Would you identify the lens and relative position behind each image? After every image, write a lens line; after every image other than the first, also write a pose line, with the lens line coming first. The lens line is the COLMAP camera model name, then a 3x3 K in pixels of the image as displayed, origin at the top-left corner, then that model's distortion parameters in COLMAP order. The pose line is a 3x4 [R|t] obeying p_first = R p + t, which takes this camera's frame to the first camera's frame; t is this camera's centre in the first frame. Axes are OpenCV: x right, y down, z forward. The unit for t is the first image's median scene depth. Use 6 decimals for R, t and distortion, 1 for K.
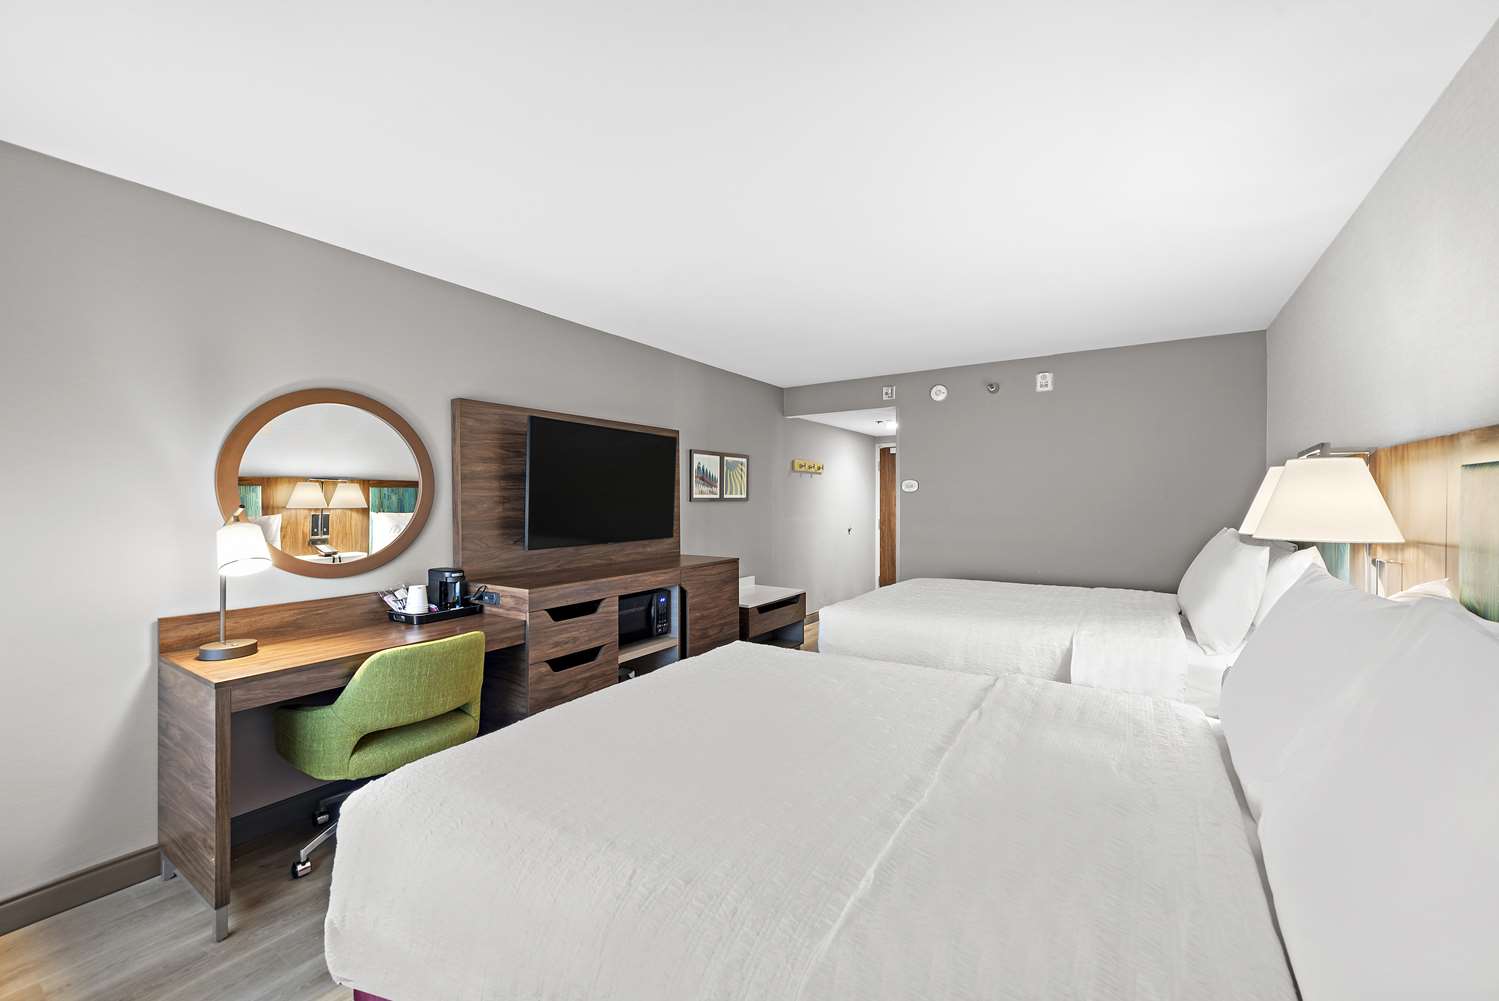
lens RADIAL K [[584.6, 0, 762.0], [0, 584.6, 500.1], [0, 0, 1]] dist [-0.001059, -0.001082]
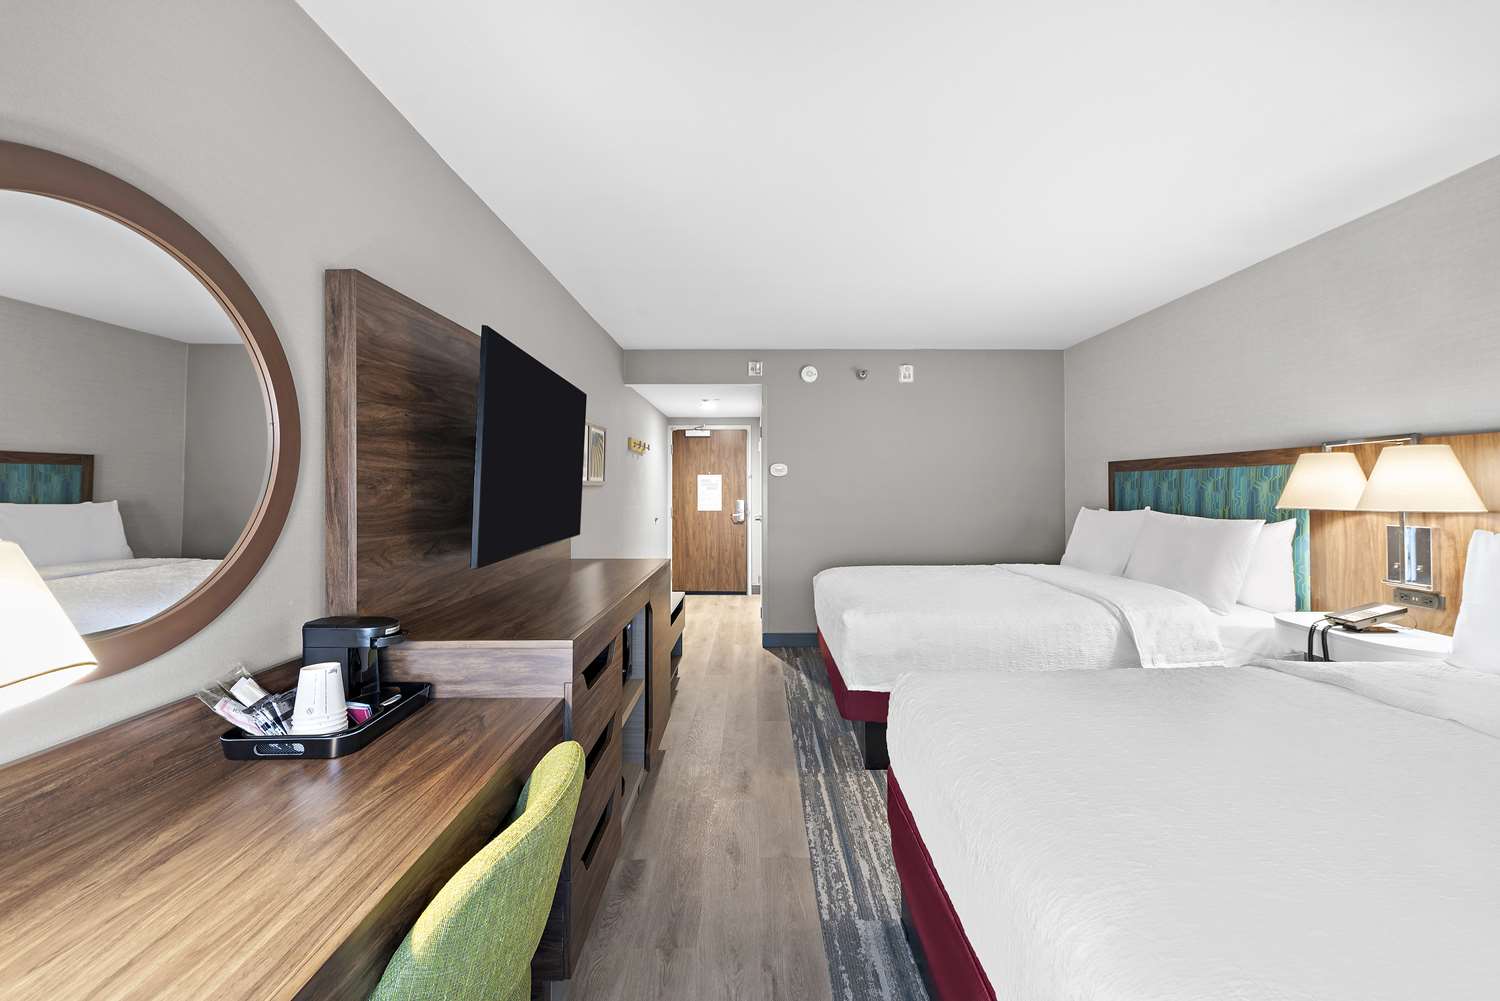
lens RADIAL K [[585.0, 0, 756.2], [0, 585.0, 480.0], [0, 0, 1]] dist [-0.001059, -0.001082]
pose [[0.840513, 0.007767, 0.541735, -0.300000], [0.000824, 0.999878, -0.015614, 0.007069], [-0.541790, 0.013571, 0.840404, 0.242844]]
